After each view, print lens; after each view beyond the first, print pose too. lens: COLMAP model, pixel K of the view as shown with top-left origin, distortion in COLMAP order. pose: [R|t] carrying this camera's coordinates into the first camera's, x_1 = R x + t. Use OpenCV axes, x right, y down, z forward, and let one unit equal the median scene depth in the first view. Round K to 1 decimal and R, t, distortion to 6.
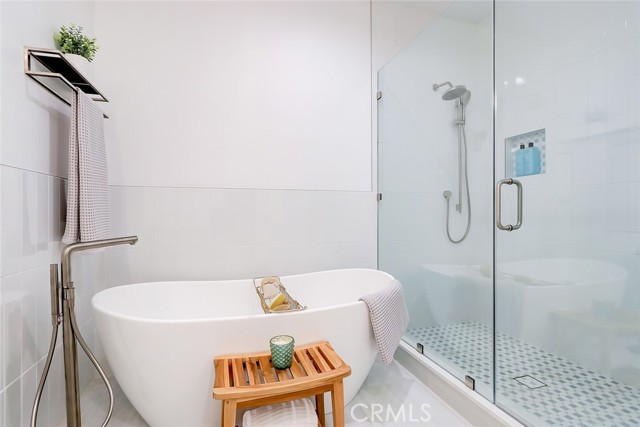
lens RADIAL K [[317.8, 0, 323.7], [0, 317.8, 212.1], [0, 0, 1]] dist [0.001384, 0.000160]
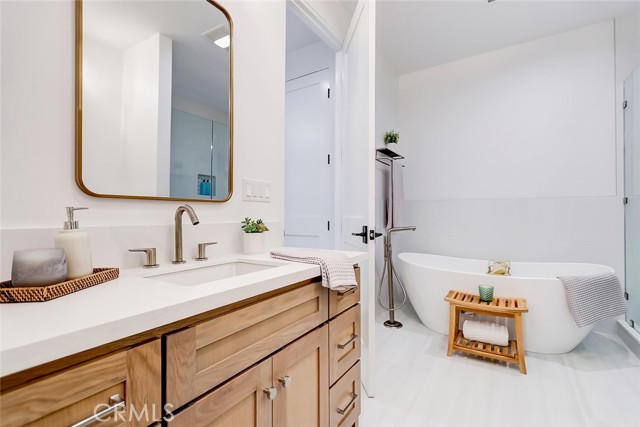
lens RADIAL K [[297.6, 0, 322.4], [0, 297.6, 213.0], [0, 0, 1]] dist [-0.003137, -0.000224]
pose [[0.640711, -0.006858, -0.767752, 0.305376], [-0.000469, 0.999956, -0.009324, 0.003130], [0.767782, 0.006334, 0.640680, -0.424120]]
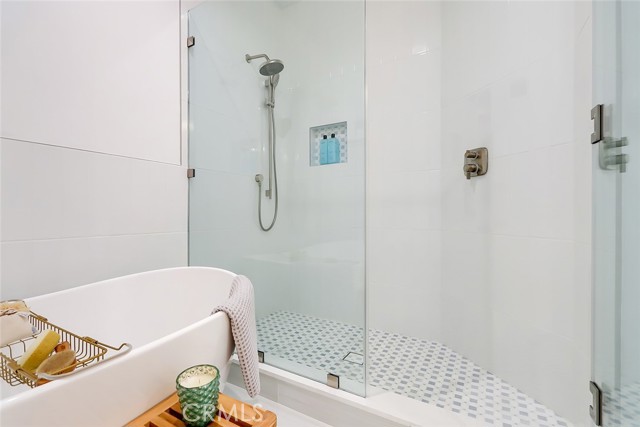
lens RADIAL K [[319.8, 0, 318.0], [0, 319.8, 208.4], [0, 0, 1]] dist [0.001547, -0.000102]
pose [[0.776703, 0.001968, 0.629864, -0.079875], [-0.001433, 0.999998, -0.001357, 0.041003], [-0.629866, 0.000151, 0.776704, 0.219176]]
